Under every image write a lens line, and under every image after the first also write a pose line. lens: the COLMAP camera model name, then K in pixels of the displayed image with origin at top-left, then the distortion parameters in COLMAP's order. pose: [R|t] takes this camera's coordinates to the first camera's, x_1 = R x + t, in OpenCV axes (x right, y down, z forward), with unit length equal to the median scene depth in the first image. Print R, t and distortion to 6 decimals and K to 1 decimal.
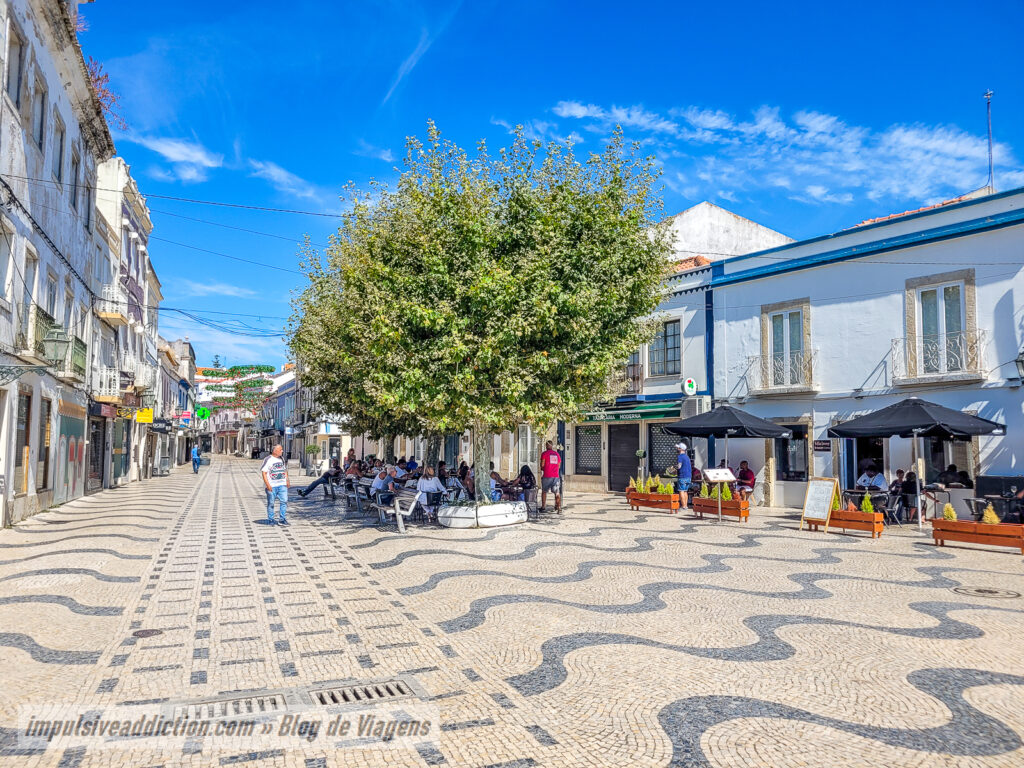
lens RADIAL K [[790.6, 0, 527.1], [0, 790.6, 397.7], [0, 0, 1]] dist [0.040322, -0.006262]
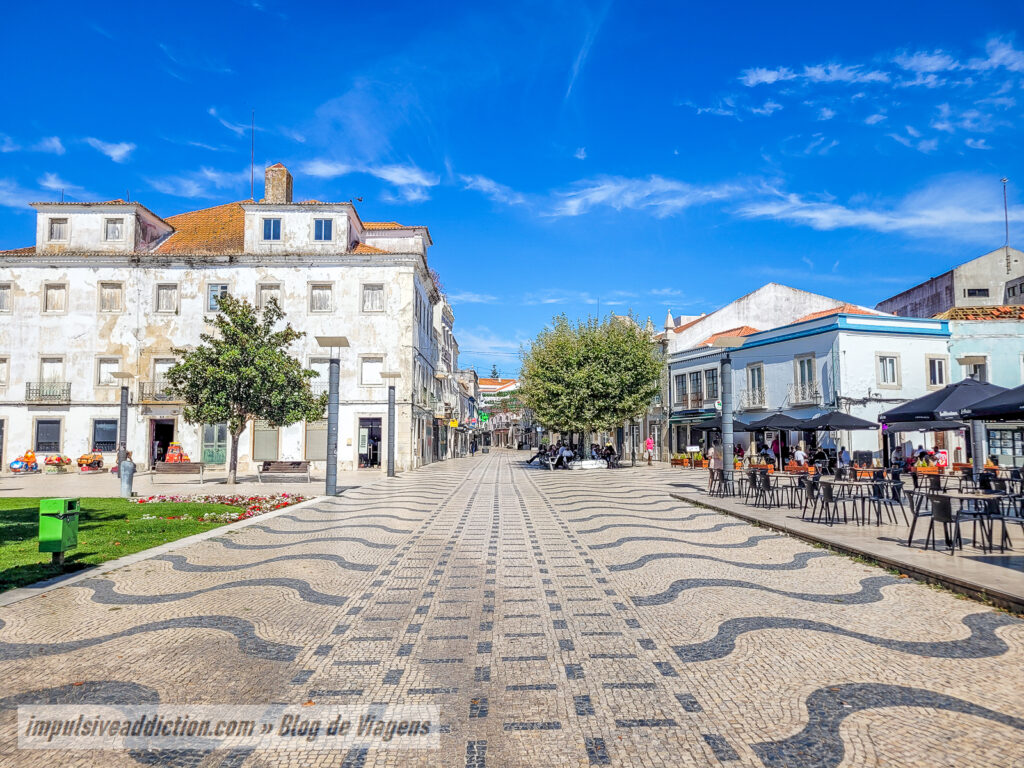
lens RADIAL K [[790.6, 0, 527.1], [0, 790.6, 397.7], [0, 0, 1]] dist [0.040322, -0.006262]
pose [[0.944211, -0.026686, -0.328258, 0.354199], [0.028783, 0.999585, 0.001530, -0.042541], [0.328080, -0.010893, 0.944587, -0.839542]]
